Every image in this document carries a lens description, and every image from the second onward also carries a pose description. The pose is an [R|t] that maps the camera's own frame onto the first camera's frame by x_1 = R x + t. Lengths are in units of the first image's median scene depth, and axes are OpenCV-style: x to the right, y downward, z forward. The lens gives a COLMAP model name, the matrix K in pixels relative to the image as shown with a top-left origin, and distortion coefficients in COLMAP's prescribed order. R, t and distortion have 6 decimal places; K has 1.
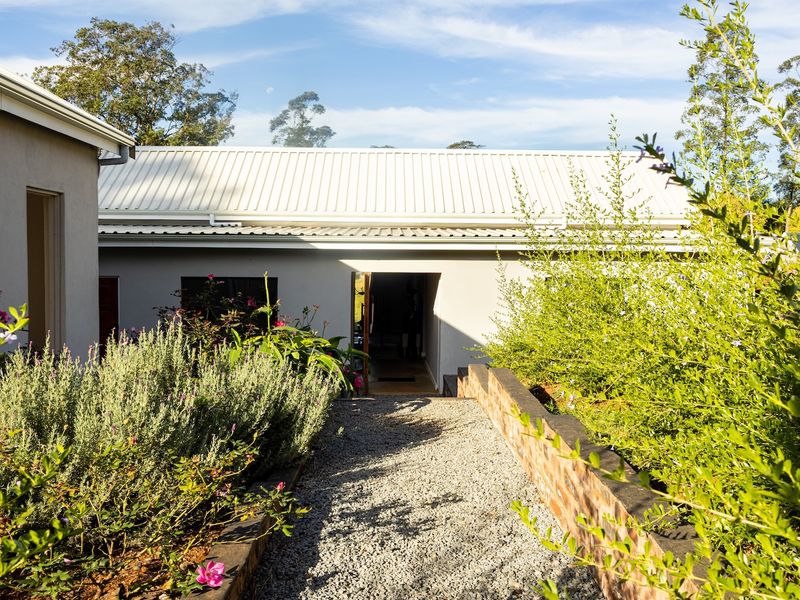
lens RADIAL K [[863.1, 0, 400.0], [0, 863.1, 300.0], [0, 0, 1]] dist [-0.022824, 0.025771]
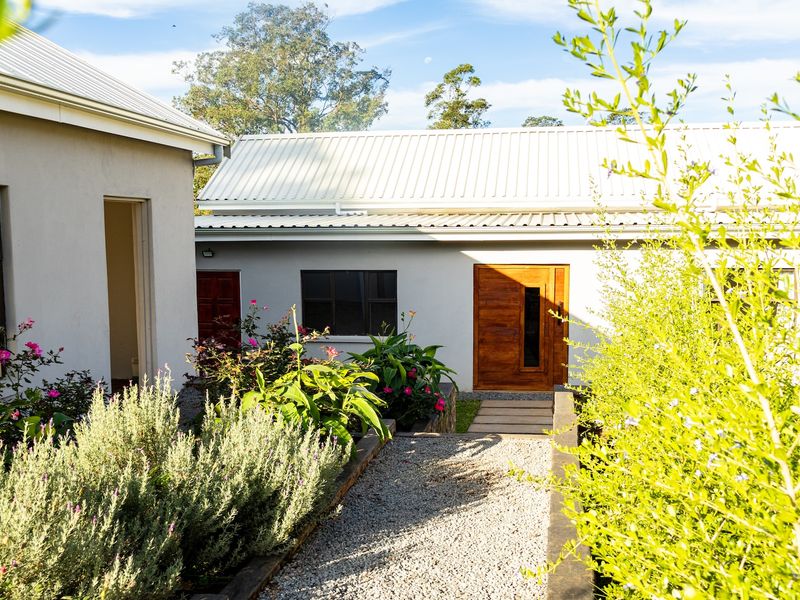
lens RADIAL K [[869.0, 0, 400.0], [0, 869.0, 300.0], [0, 0, 1]] dist [-0.005834, 0.008619]
pose [[0.983098, -0.000943, -0.183079, 0.029981], [0.006391, 0.999554, 0.029168, -0.016131], [0.182969, -0.029845, 0.982666, 0.035370]]
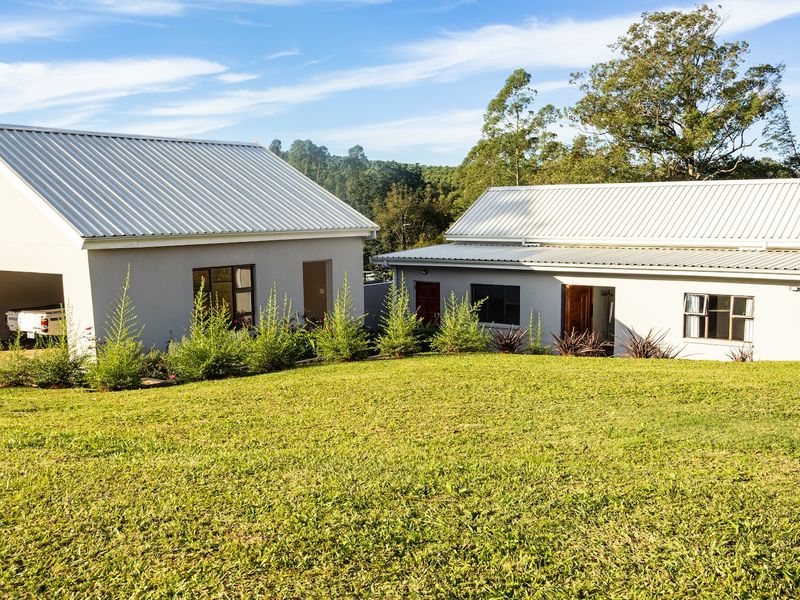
lens RADIAL K [[863.1, 0, 400.0], [0, 863.1, 300.0], [0, 0, 1]] dist [-0.022824, 0.025771]
pose [[0.775879, 0.048683, -0.629000, 0.525450], [-0.019380, 0.998387, 0.053368, -0.062048], [0.630584, -0.029217, 0.775571, -0.288590]]
